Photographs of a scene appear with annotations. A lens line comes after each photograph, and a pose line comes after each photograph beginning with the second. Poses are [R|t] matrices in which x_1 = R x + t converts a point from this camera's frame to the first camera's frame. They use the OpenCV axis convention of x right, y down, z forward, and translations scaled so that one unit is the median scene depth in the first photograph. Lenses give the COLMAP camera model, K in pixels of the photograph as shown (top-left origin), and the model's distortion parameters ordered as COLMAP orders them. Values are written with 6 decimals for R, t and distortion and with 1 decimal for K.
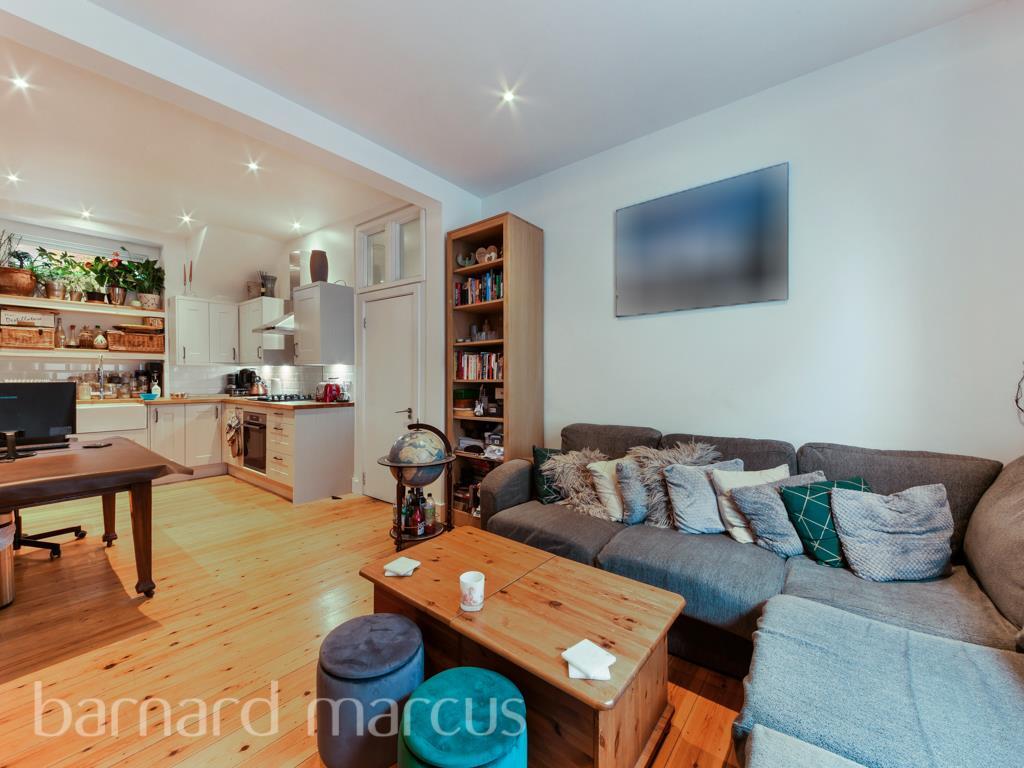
lens RADIAL K [[407.0, 0, 514.4], [0, 407.0, 385.8], [0, 0, 1]] dist [0.001916, -0.009440]
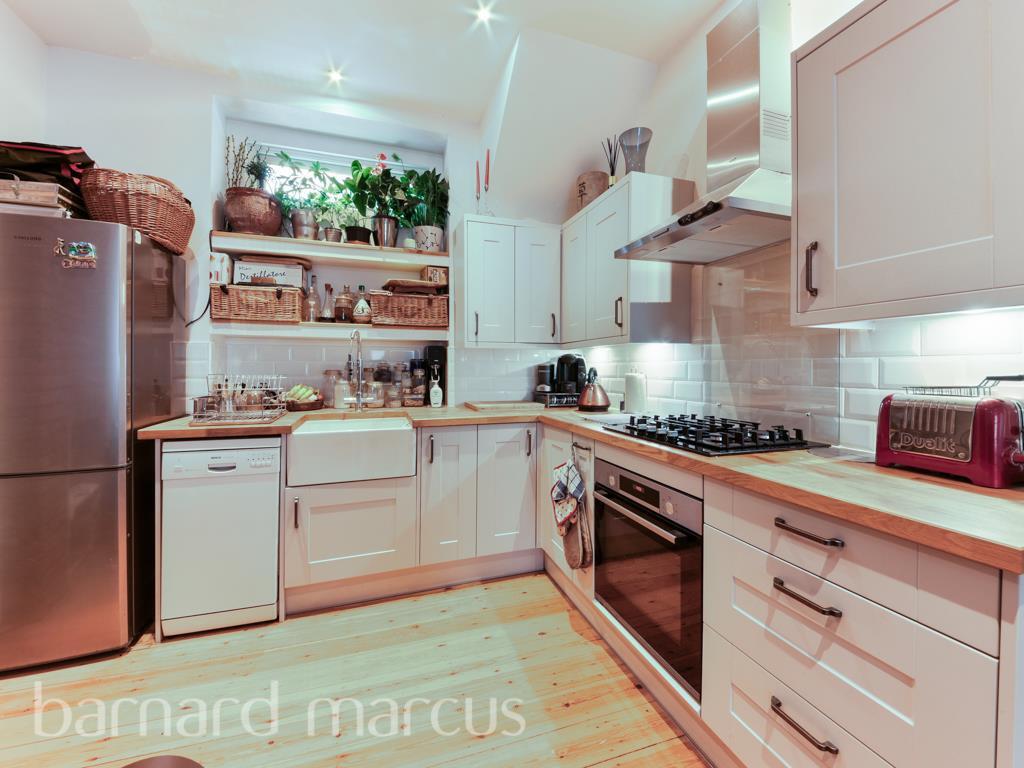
lens RADIAL K [[407.0, 0, 514.4], [0, 407.0, 385.8], [0, 0, 1]] dist [0.001916, -0.009440]
pose [[0.838522, 0.020084, -0.544498, -0.514170], [-0.010521, 0.999731, 0.020673, -0.014350], [0.544766, -0.011606, 0.838508, 0.620583]]
